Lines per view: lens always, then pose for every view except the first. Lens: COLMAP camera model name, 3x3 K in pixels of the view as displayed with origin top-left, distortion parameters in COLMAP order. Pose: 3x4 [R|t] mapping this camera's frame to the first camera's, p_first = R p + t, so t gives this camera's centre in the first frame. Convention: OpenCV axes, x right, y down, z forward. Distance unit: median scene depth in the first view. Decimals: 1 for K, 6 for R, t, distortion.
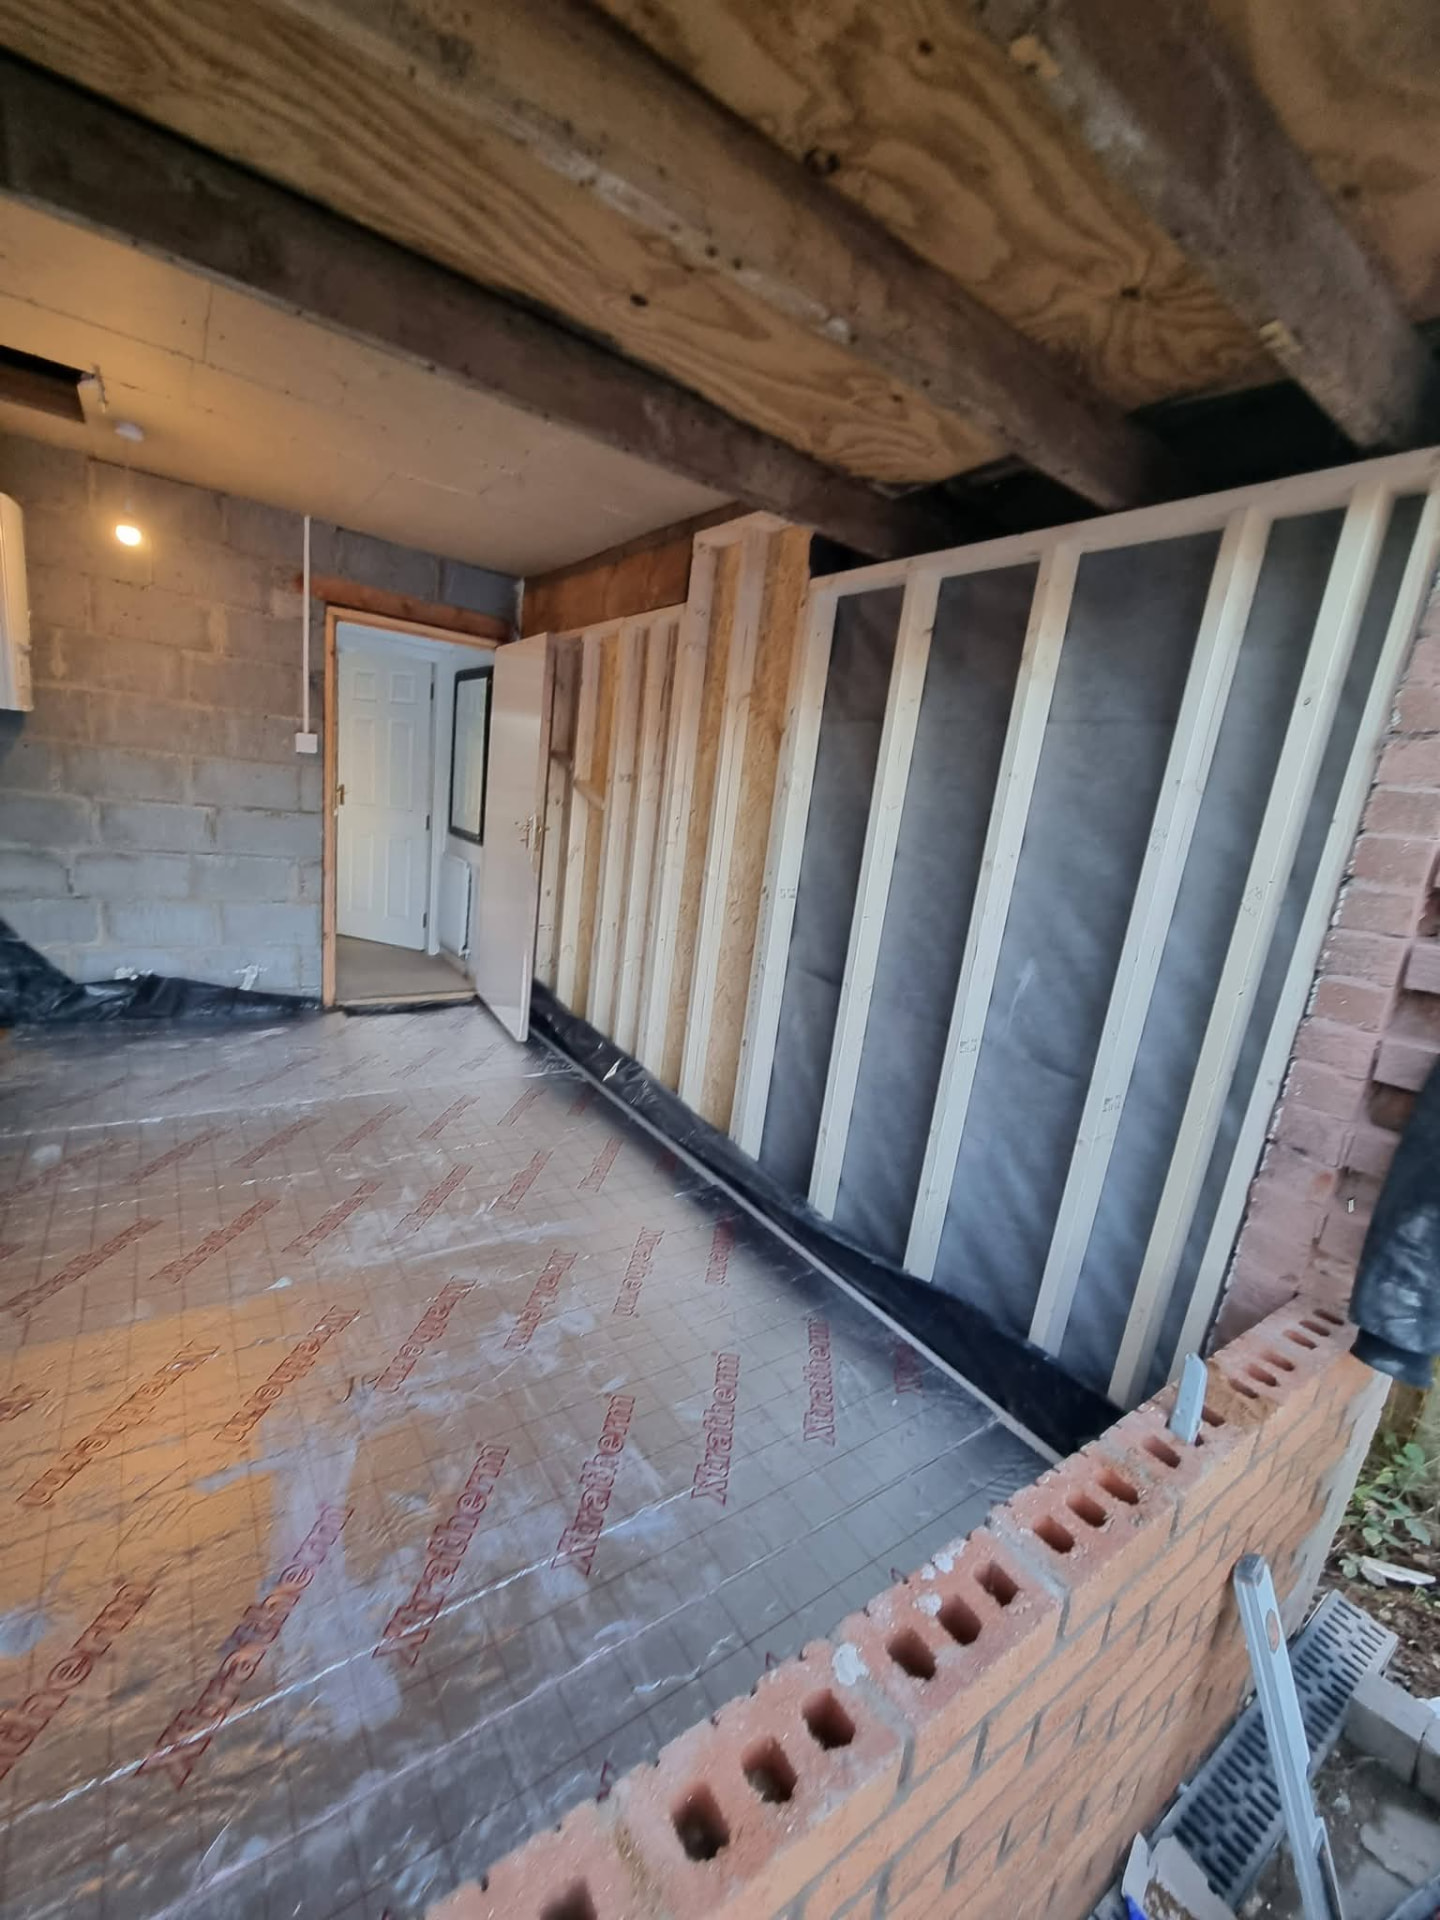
lens RADIAL K [[775.7, 0, 719.1], [0, 775.7, 964.8], [0, 0, 1]] dist [-0.008082, -0.000478]
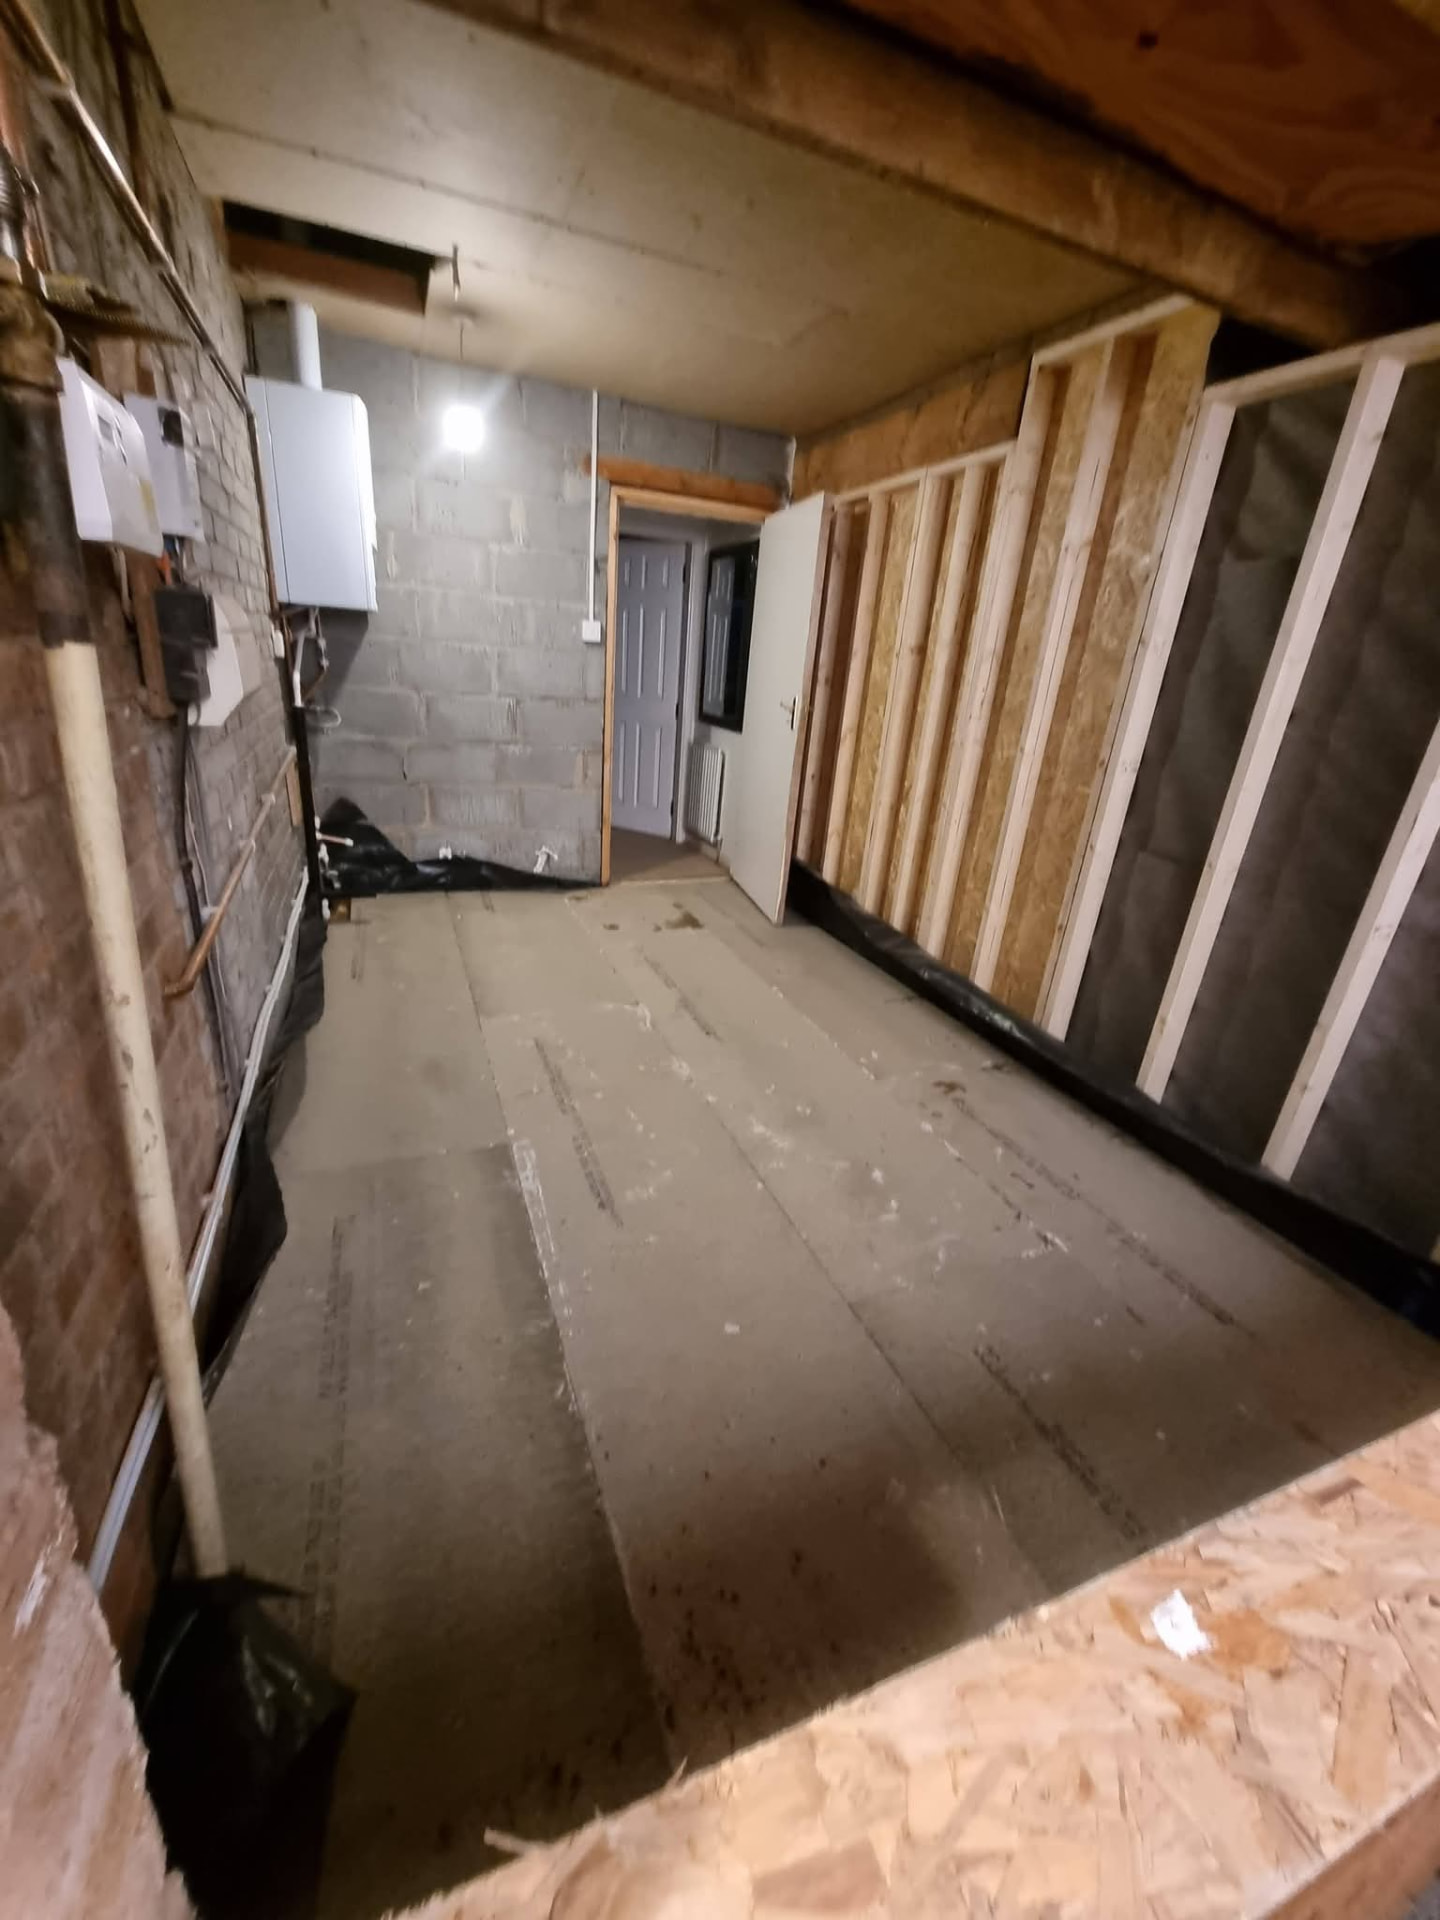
lens RADIAL K [[775.7, 0, 713.8], [0, 775.7, 968.7], [0, 0, 1]] dist [-0.008082, -0.000478]
pose [[0.973344, 0.040372, -0.225767, -0.138053], [-0.008869, 0.990274, 0.138847, 0.018629], [0.229176, -0.133143, 0.964236, -0.026411]]
